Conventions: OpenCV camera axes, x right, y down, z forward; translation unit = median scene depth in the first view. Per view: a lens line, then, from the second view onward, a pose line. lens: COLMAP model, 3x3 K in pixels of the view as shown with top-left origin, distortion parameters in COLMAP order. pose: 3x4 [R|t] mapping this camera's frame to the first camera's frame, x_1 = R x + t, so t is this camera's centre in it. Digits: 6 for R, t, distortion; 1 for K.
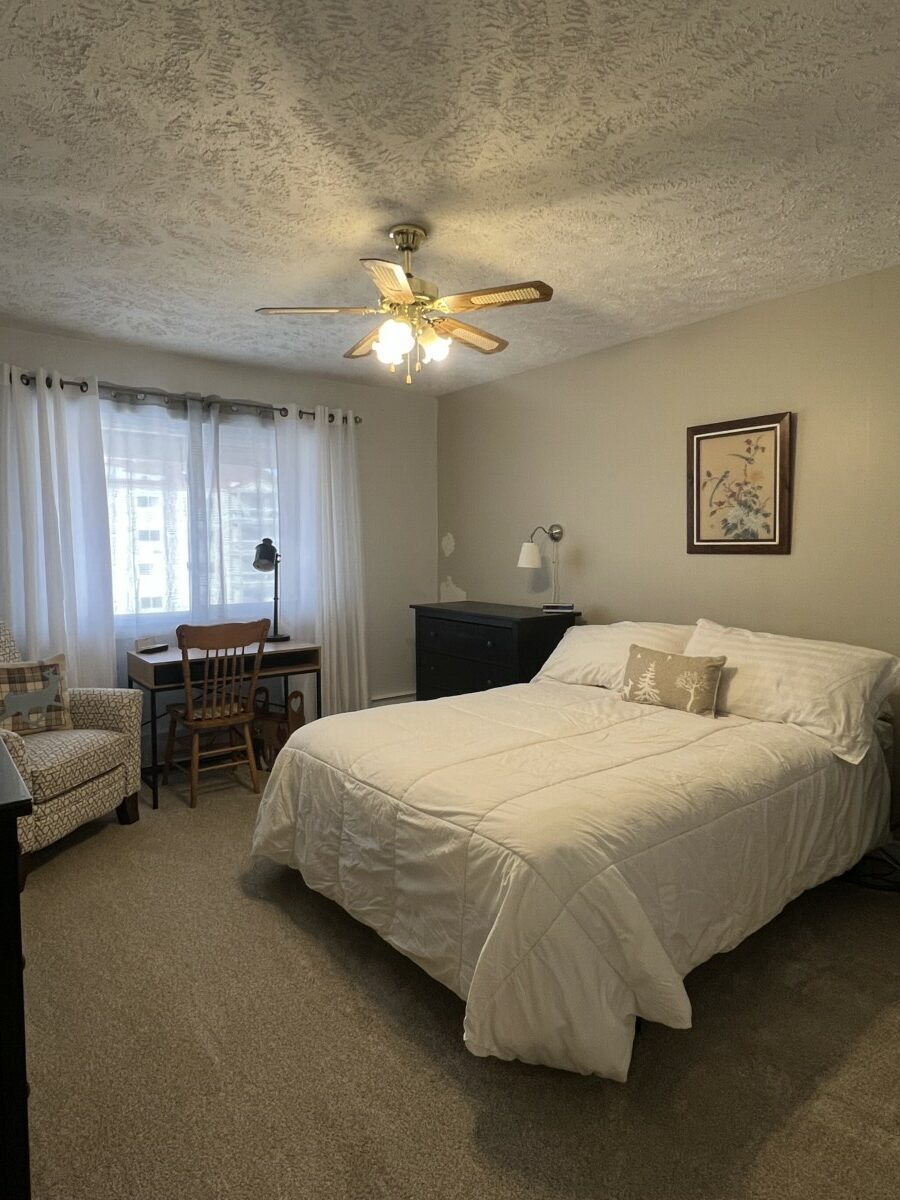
lens RADIAL K [[701.0, 0, 448.3], [0, 701.0, 598.2], [0, 0, 1]] dist [-0.004277, 0.002417]
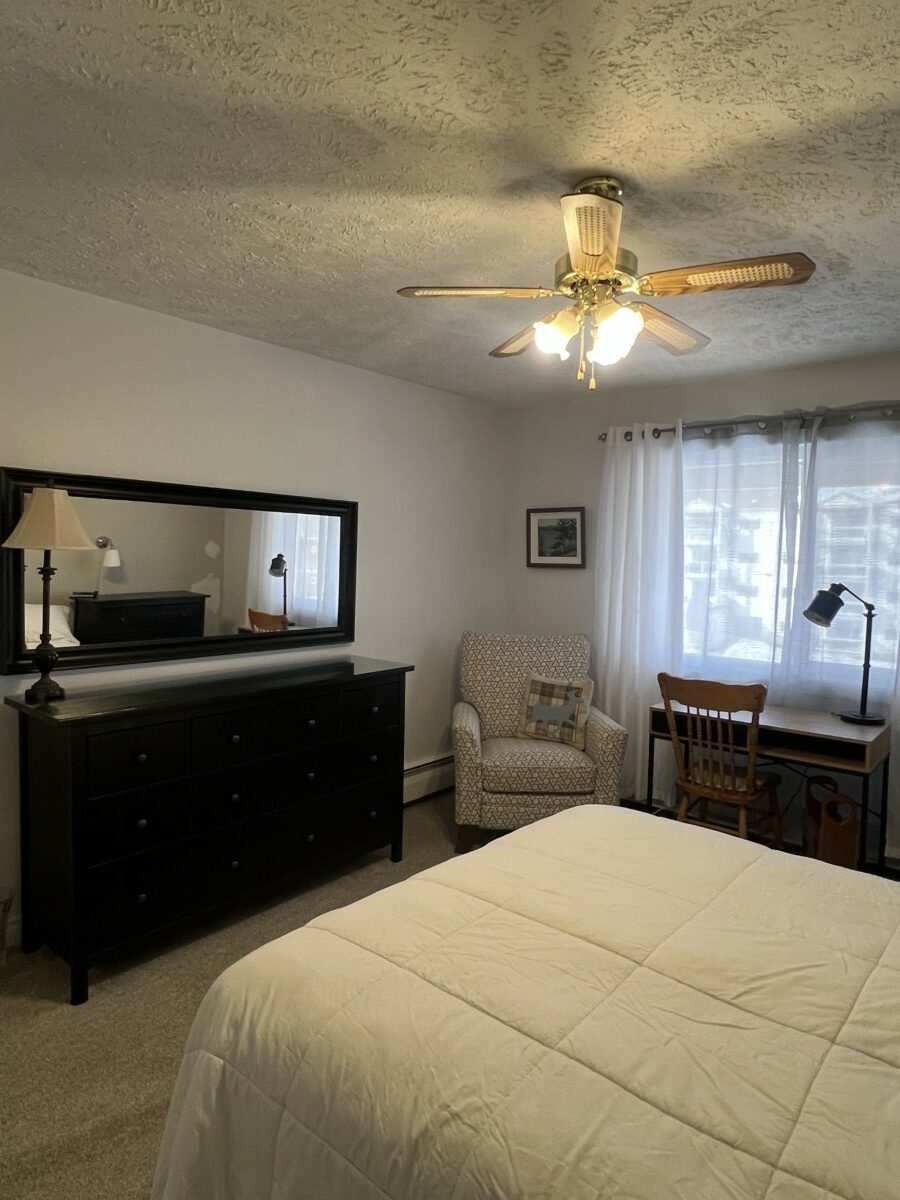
lens RADIAL K [[701.0, 0, 448.1], [0, 701.0, 600.4], [0, 0, 1]] dist [-0.004277, 0.002417]
pose [[0.212429, 0.060393, -0.975308, 0.459918], [-0.090521, 0.995013, 0.041897, -0.069799], [0.972975, 0.079386, 0.216836, 0.494222]]
